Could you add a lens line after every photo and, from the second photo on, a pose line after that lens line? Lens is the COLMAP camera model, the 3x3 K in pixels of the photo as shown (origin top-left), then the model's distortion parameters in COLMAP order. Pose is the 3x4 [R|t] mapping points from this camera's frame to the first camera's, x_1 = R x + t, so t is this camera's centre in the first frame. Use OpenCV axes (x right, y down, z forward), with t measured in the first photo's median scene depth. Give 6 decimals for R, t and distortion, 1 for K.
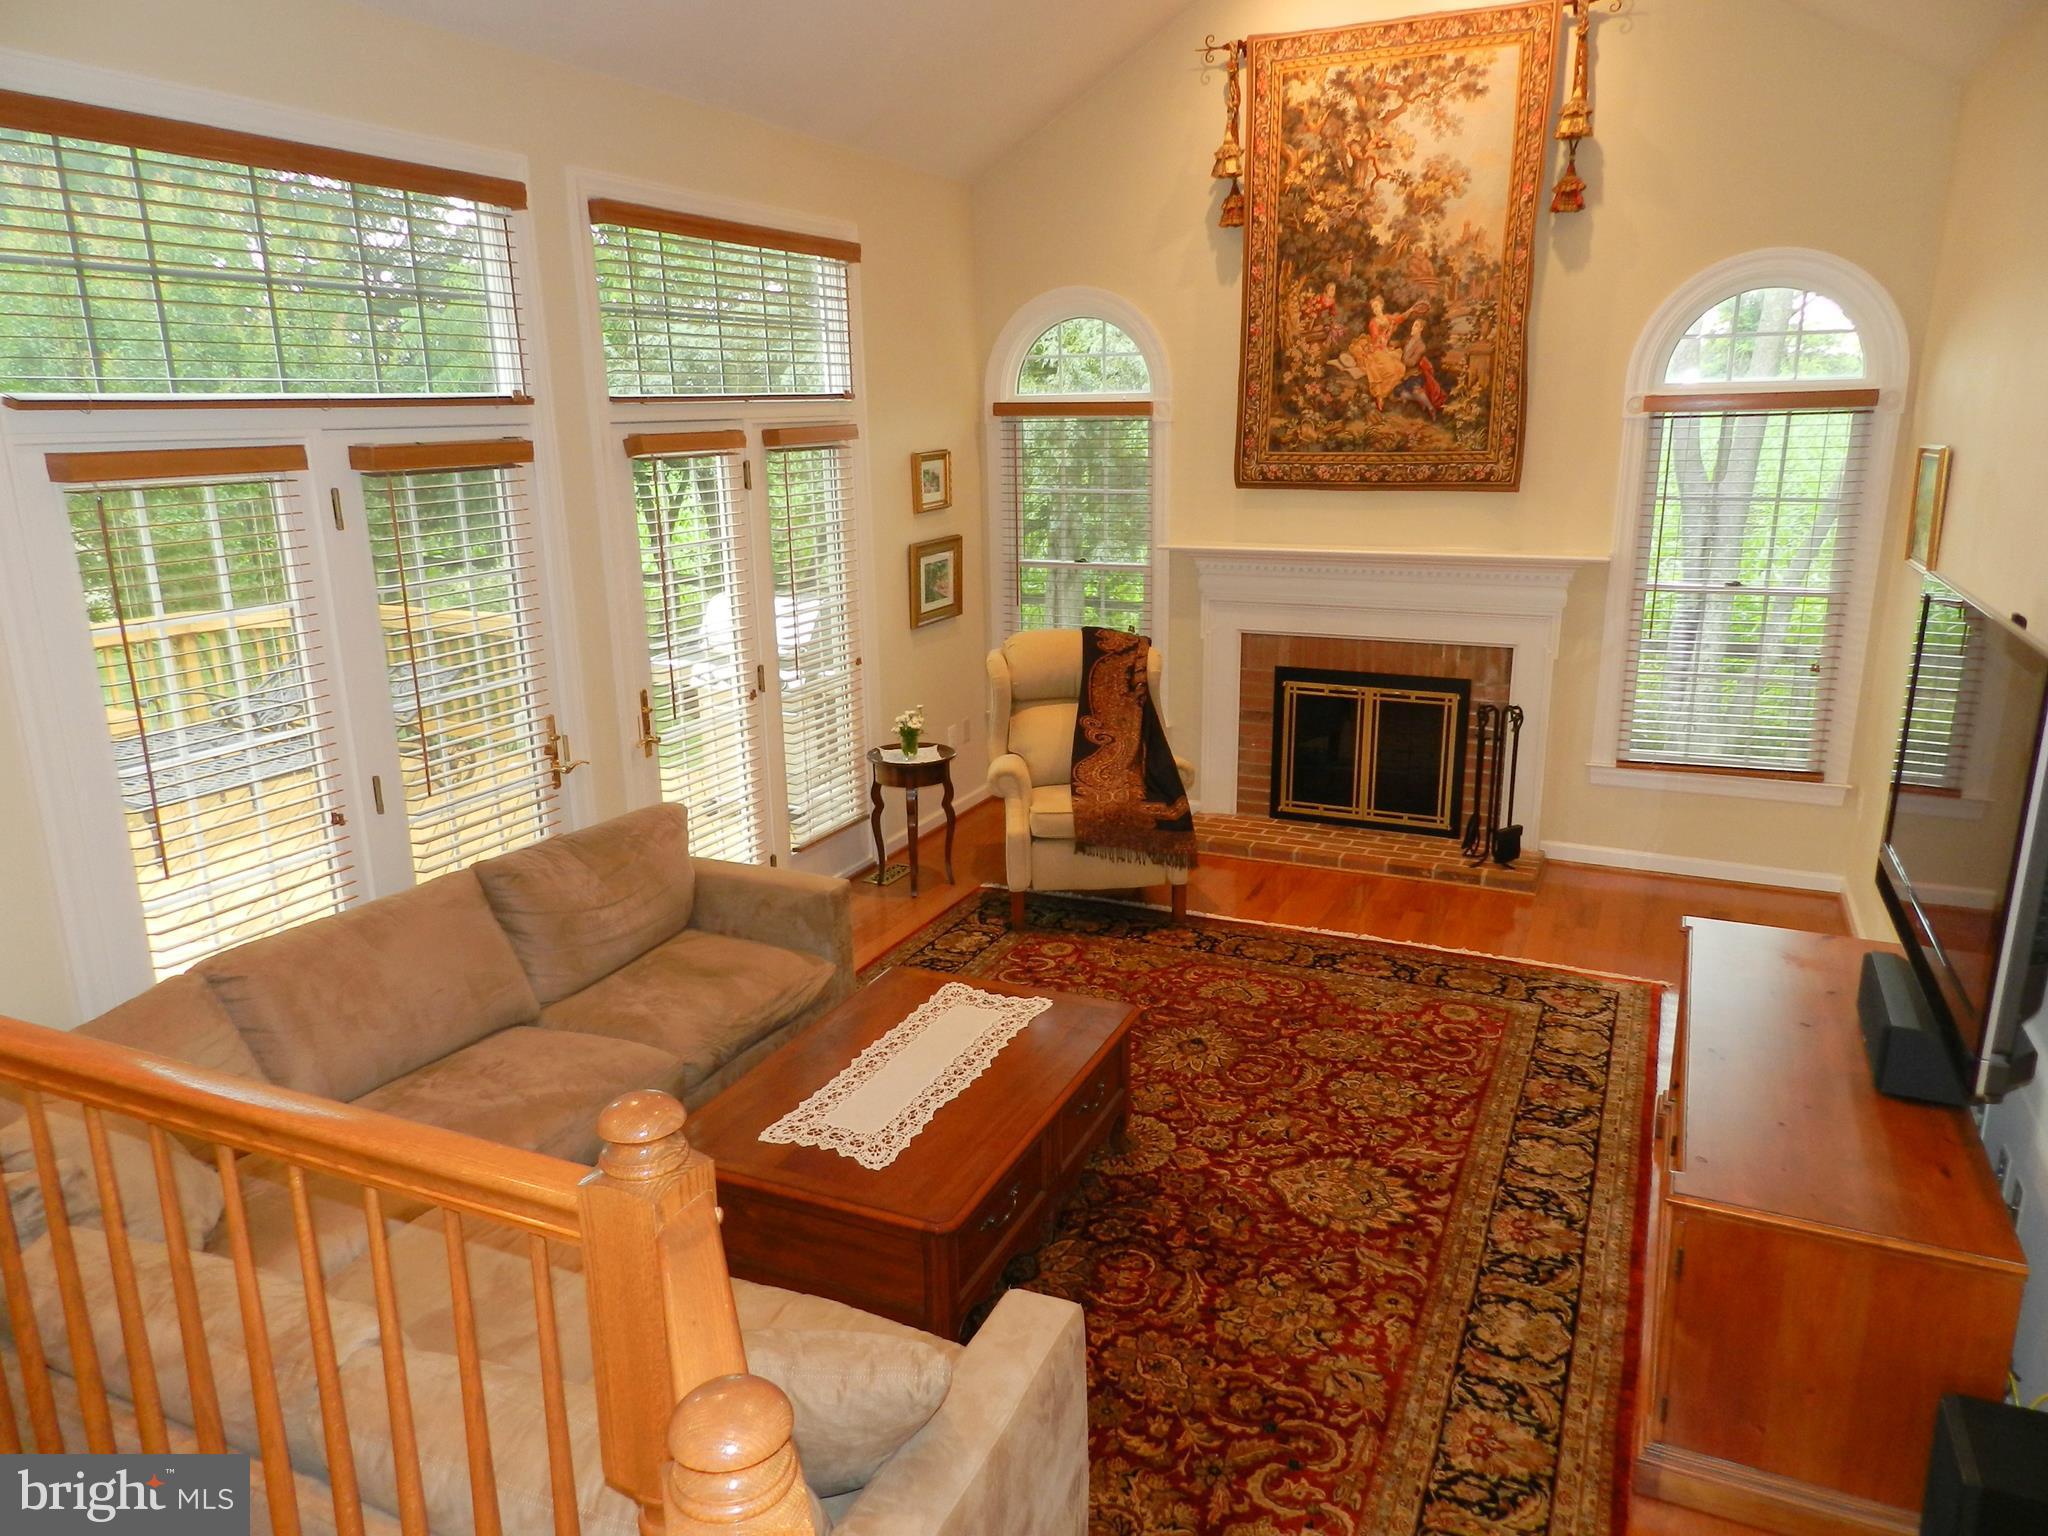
lens RADIAL K [[1383.8, 0, 1031.2], [0, 1383.8, 767.4], [0, 0, 1]] dist [0.006914, 0.006109]
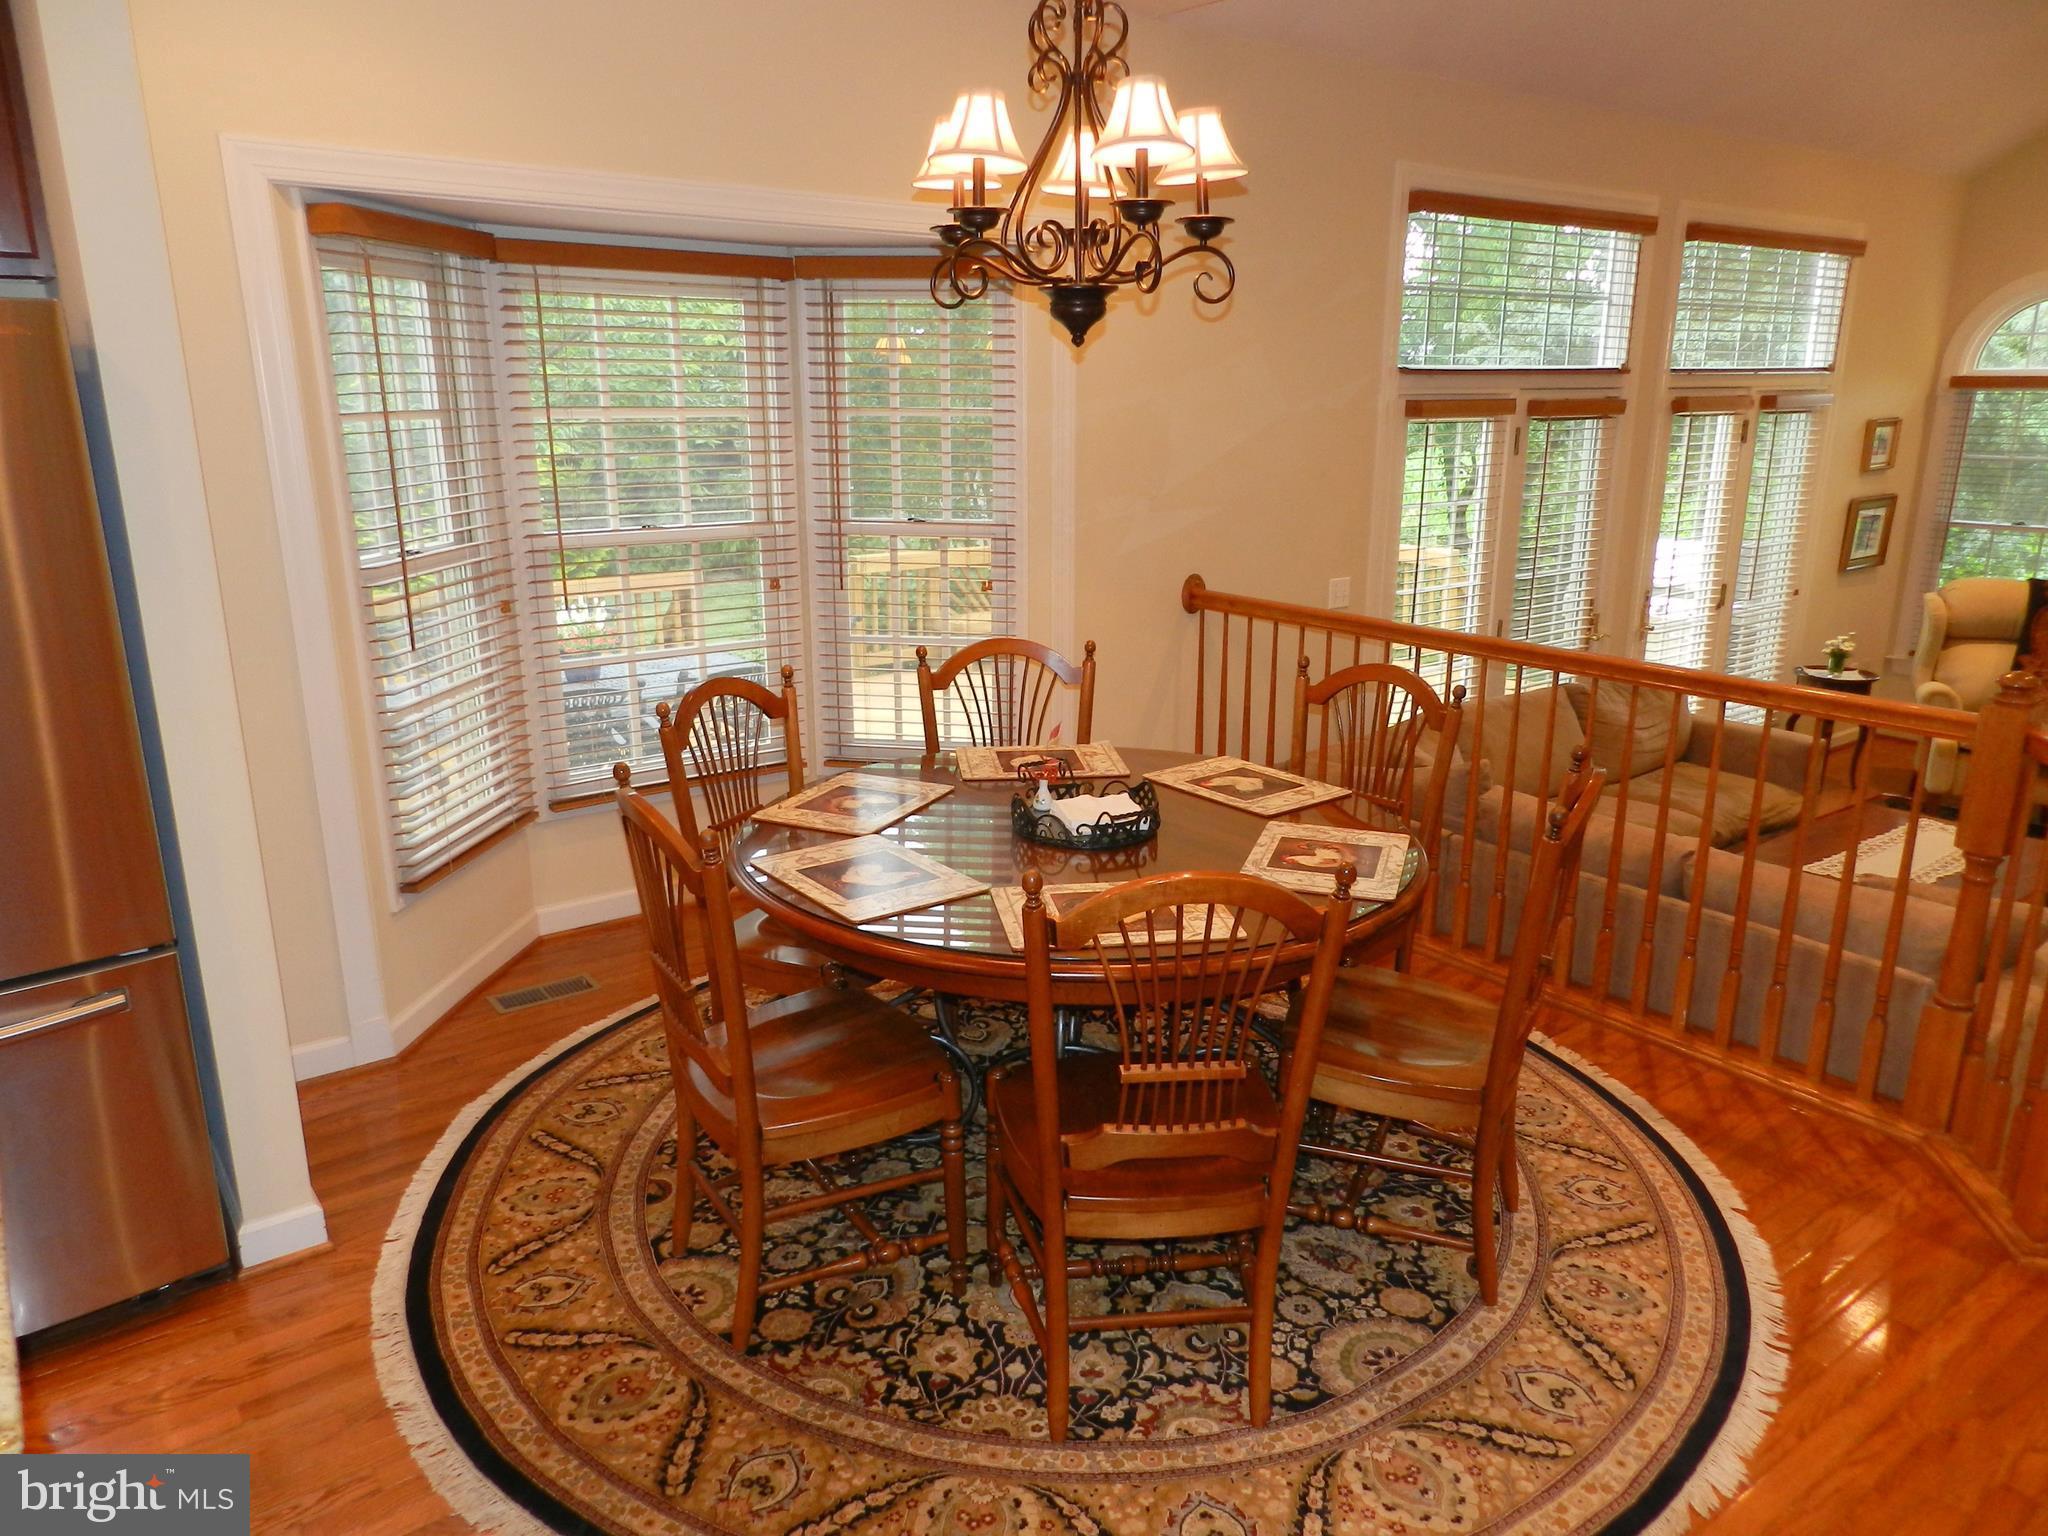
lens RADIAL K [[1383.8, 0, 1017.6], [0, 1383.8, 767.5], [0, 0, 1]] dist [0.006914, 0.006109]
pose [[0.874868, 0.139637, -0.463797, -0.138872], [-0.132386, 0.990018, 0.048347, 0.106538], [0.465918, 0.019103, 0.884622, -0.379439]]
